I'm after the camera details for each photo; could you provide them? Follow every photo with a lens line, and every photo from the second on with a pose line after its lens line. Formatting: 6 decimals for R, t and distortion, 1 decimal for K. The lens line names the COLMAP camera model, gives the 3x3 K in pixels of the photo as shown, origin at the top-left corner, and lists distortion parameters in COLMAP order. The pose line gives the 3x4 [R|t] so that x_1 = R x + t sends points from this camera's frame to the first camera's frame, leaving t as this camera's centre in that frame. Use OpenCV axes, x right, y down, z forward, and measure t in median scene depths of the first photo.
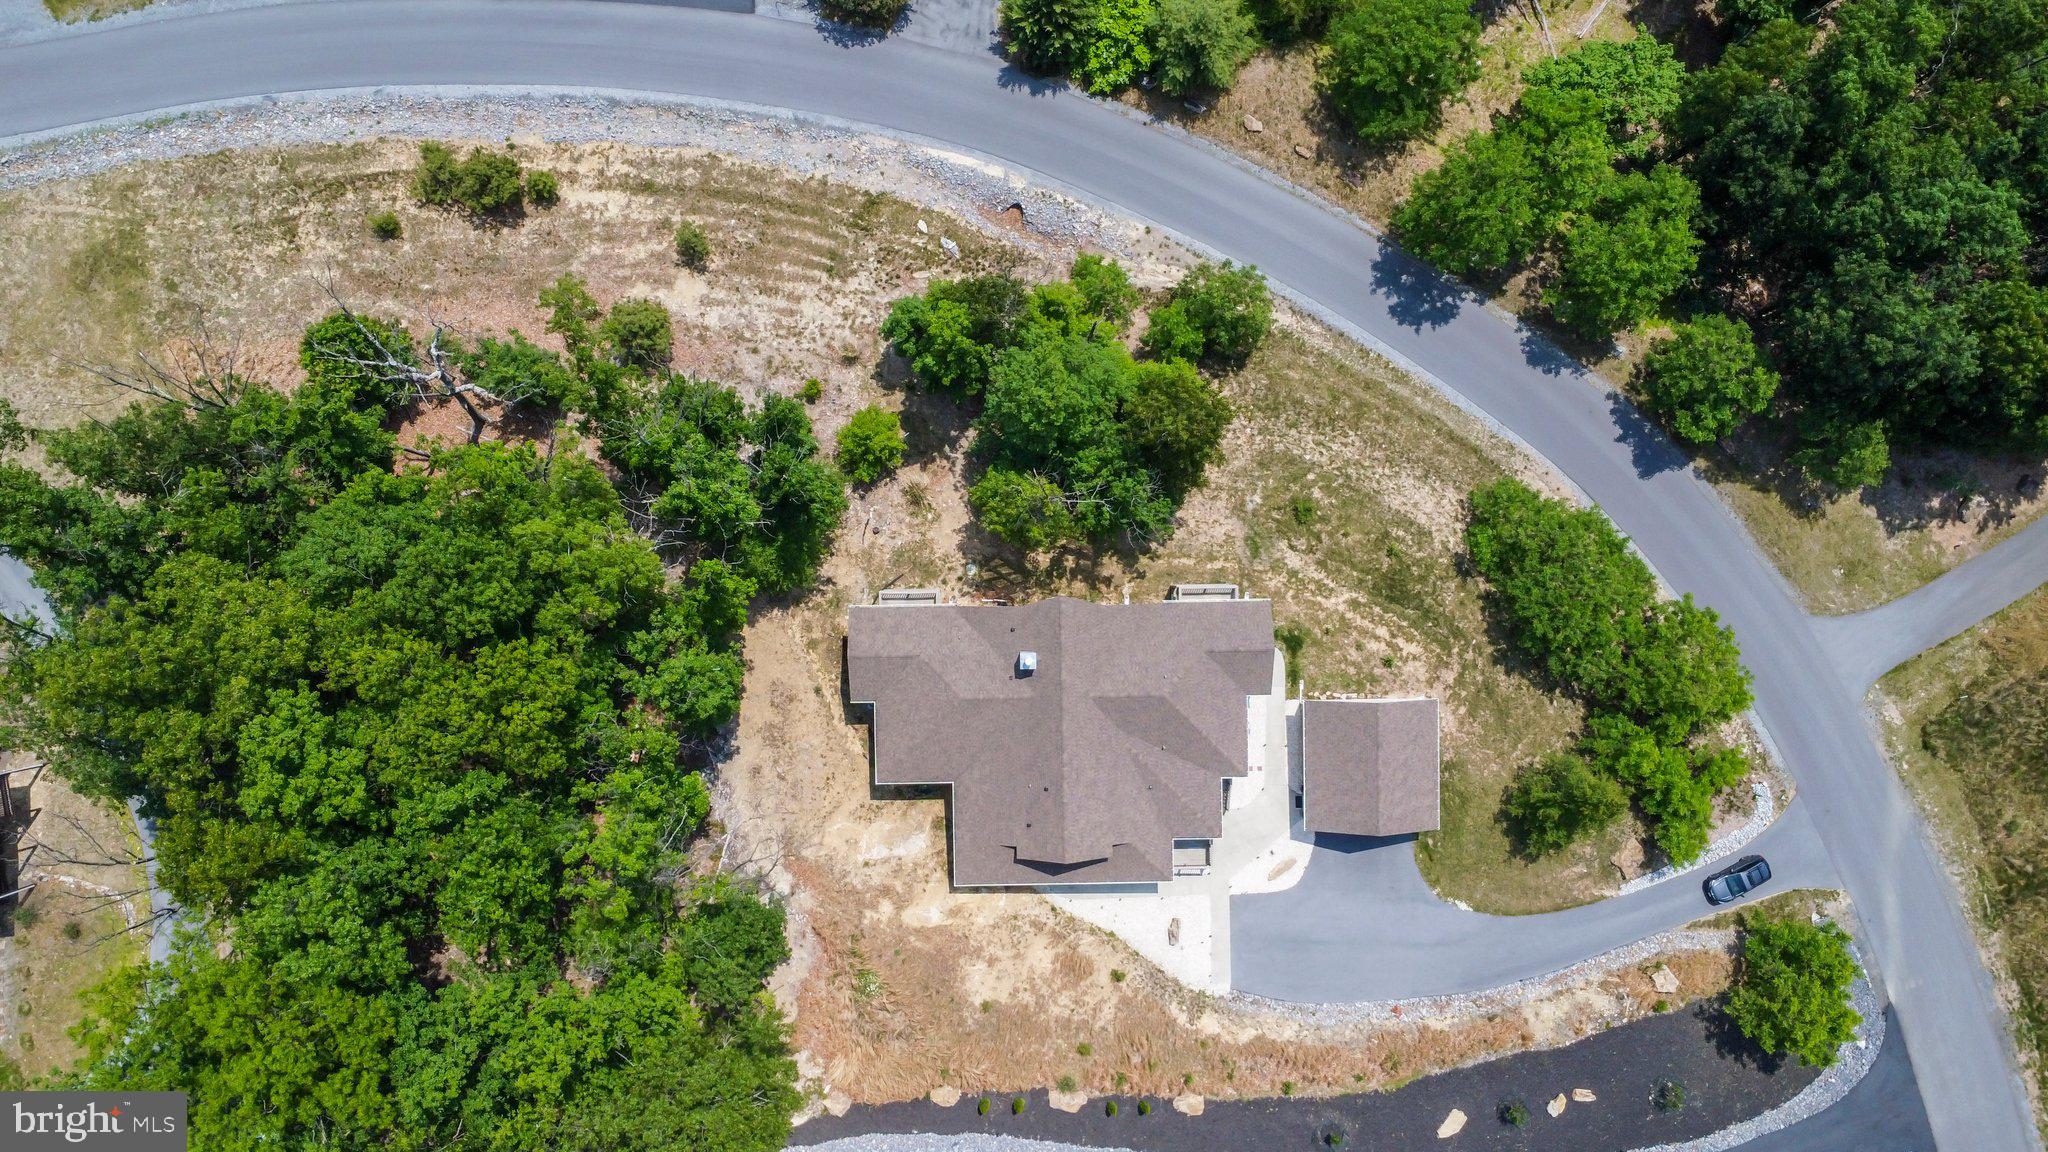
lens RADIAL K [[1536.8, 0, 1008.8], [0, 1536.8, 590.4], [0, 0, 1]] dist [0.007252, 0.002883]
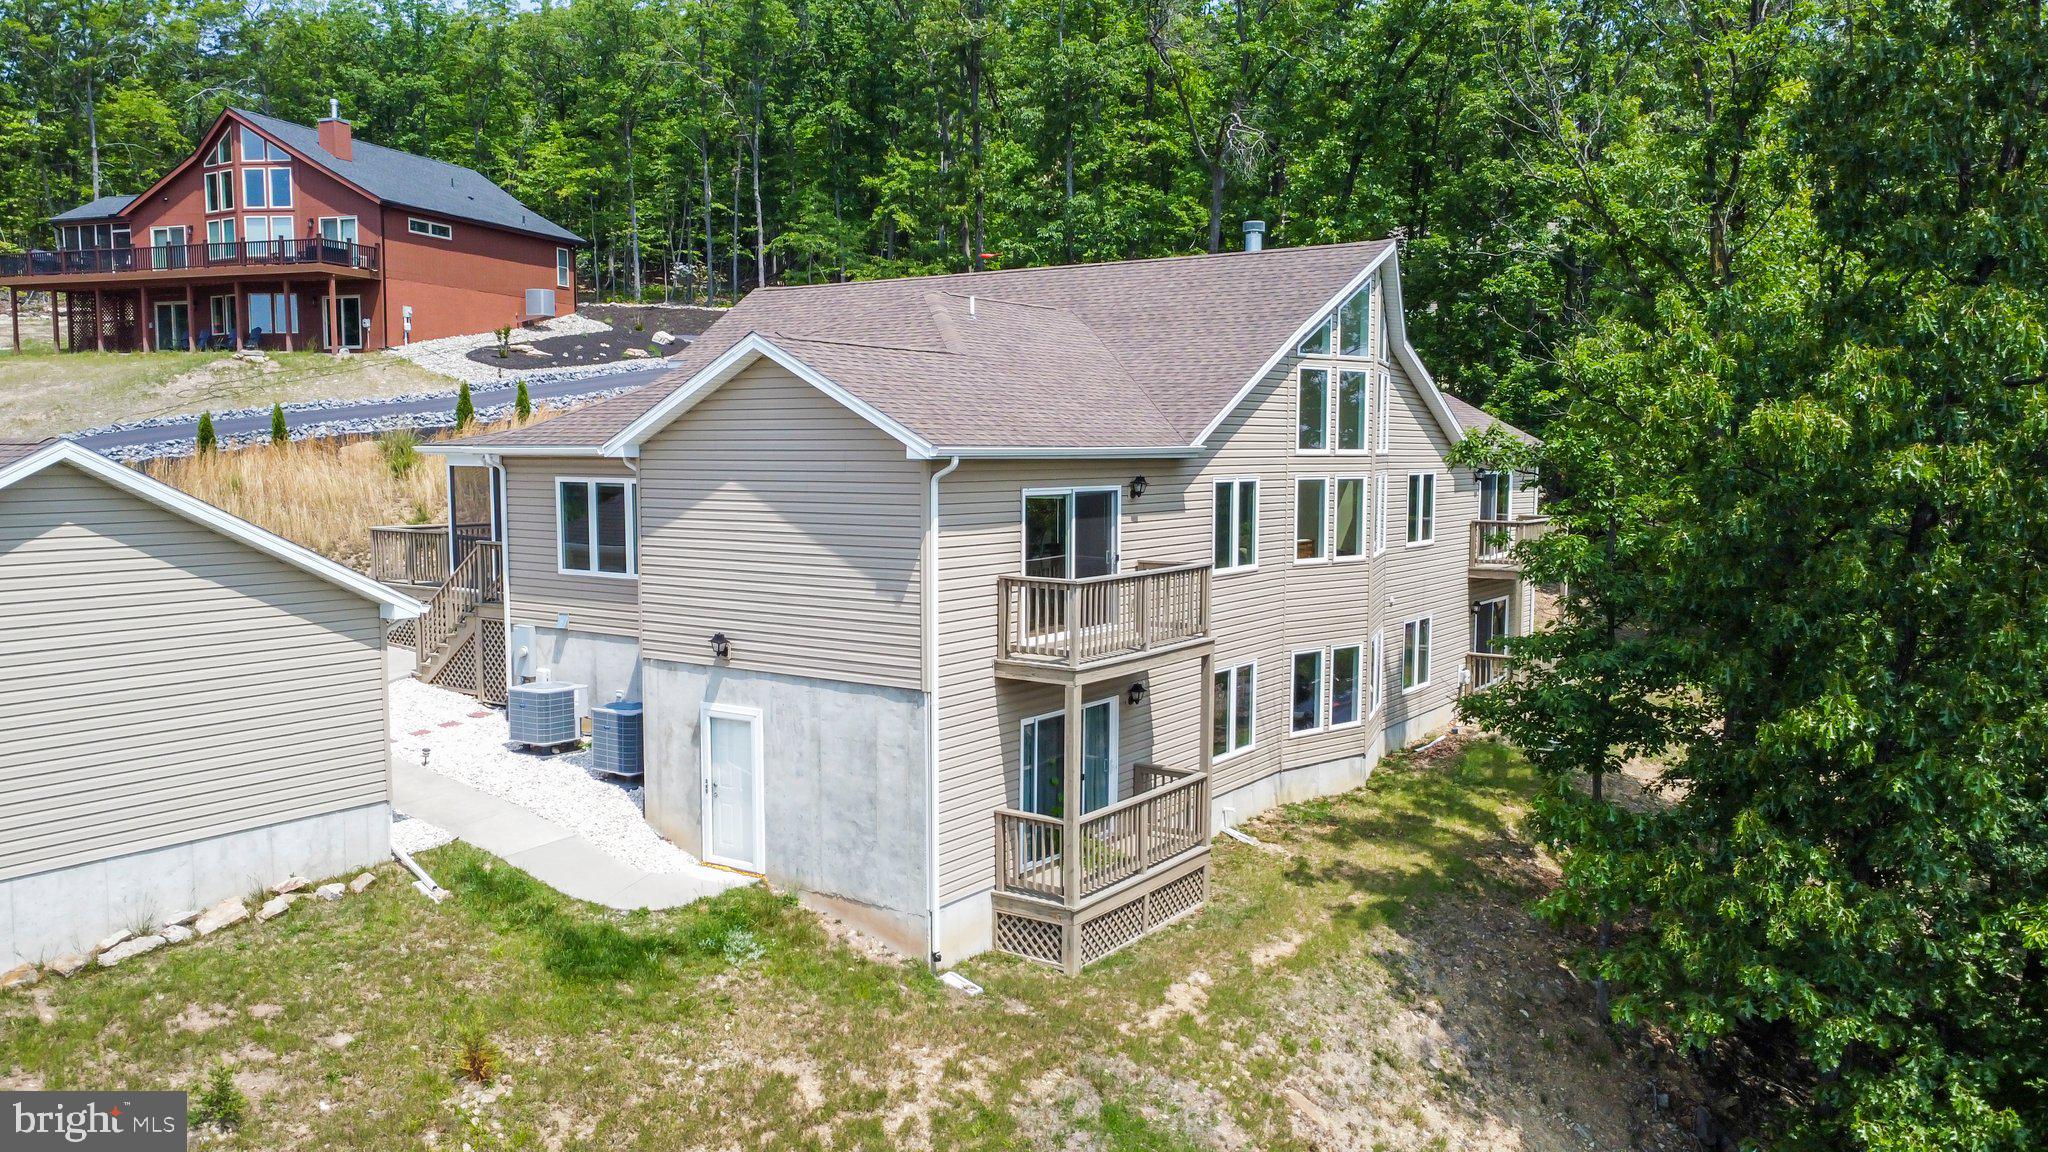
lens RADIAL K [[1536.8, 0, 1008.8], [0, 1536.8, 590.4], [0, 0, 1]] dist [0.007252, 0.002883]
pose [[-0.582144, 0.073521, -0.809755, 0.289518], [-0.812808, -0.078662, 0.577196, -0.101491], [-0.021261, 0.994187, 0.105551, 0.902411]]
